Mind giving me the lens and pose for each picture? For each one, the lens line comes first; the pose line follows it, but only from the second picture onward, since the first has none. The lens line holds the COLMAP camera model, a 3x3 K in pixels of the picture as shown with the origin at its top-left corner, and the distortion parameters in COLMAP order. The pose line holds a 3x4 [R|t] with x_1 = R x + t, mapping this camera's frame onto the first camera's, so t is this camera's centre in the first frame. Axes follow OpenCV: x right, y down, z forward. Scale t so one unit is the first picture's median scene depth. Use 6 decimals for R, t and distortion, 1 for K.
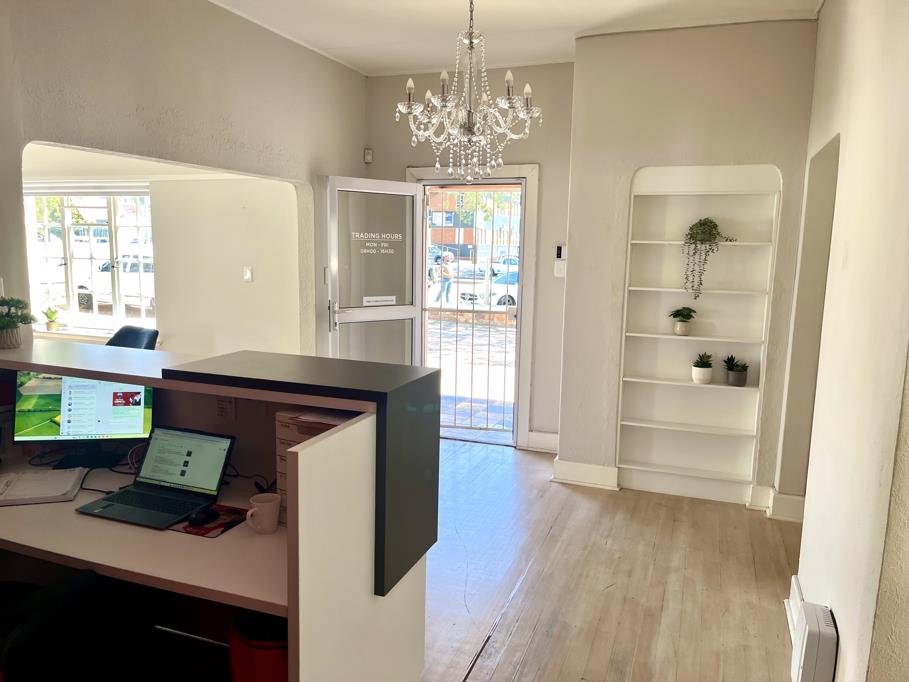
lens RADIAL K [[705.5, 0, 448.1], [0, 705.5, 352.7], [0, 0, 1]] dist [0.102532, -0.121735]
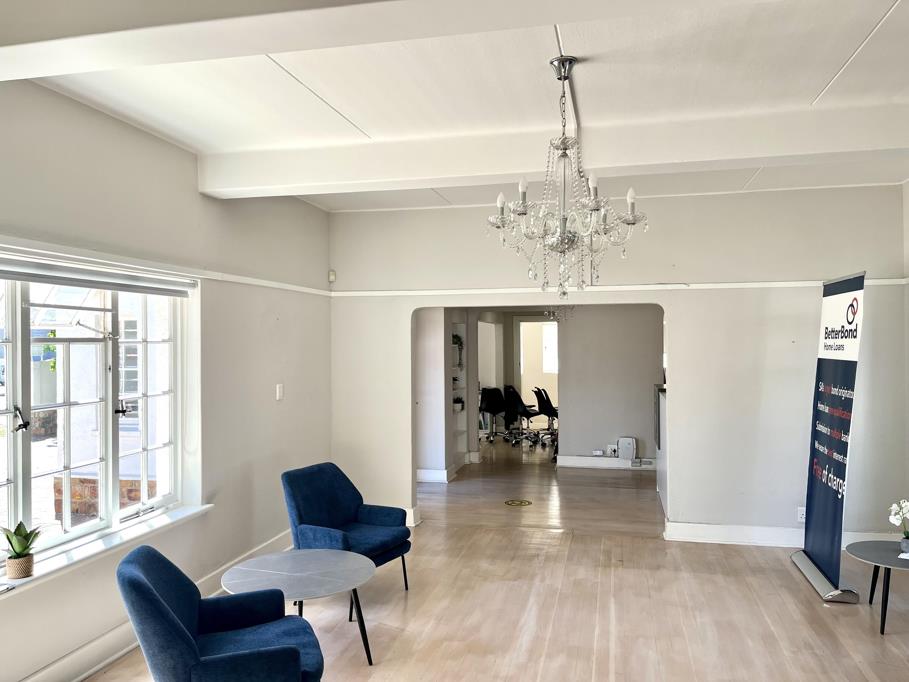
lens RADIAL K [[705.5, 0, 448.1], [0, 705.5, 352.7], [0, 0, 1]] dist [0.102532, -0.121735]
pose [[-0.121222, -0.037260, 0.991926, -1.176972], [0.159689, 0.985547, 0.056535, -0.172928], [-0.979696, 0.165253, -0.113520, 0.885450]]
